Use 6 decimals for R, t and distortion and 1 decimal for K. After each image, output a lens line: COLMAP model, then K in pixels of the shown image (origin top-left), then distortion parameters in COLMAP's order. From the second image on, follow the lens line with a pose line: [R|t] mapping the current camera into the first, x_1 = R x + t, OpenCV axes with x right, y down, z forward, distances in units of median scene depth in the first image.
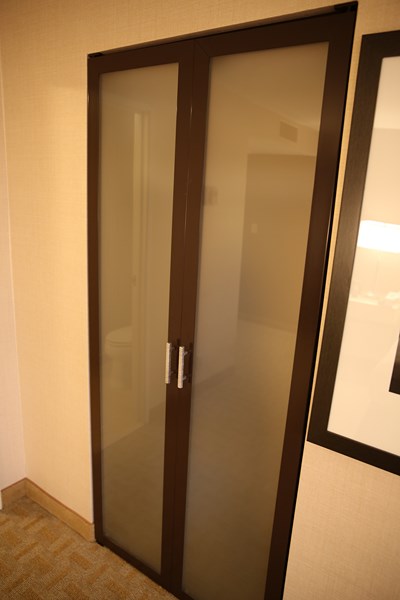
lens RADIAL K [[421.1, 0, 200.0], [0, 421.1, 300.0], [0, 0, 1]] dist [0.001257, 0.000351]
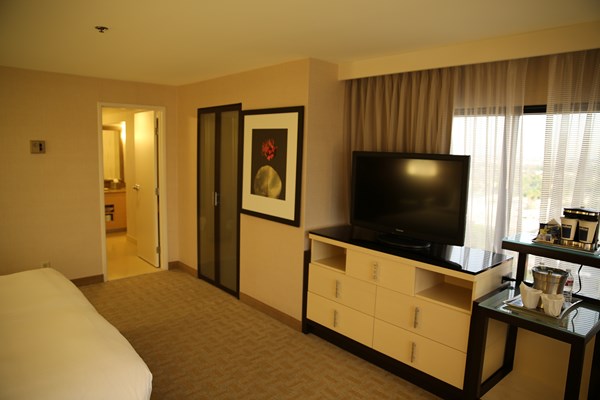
lens RADIAL K [[413.0, 0, 294.0], [0, 413.0, 201.7], [0, 0, 1]] dist [-0.039719, 0.004161]
pose [[0.971451, 0.006273, -0.237159, 1.283057], [-0.039924, 0.989717, -0.137357, 0.586545], [0.233858, 0.142904, 0.961711, -1.905351]]
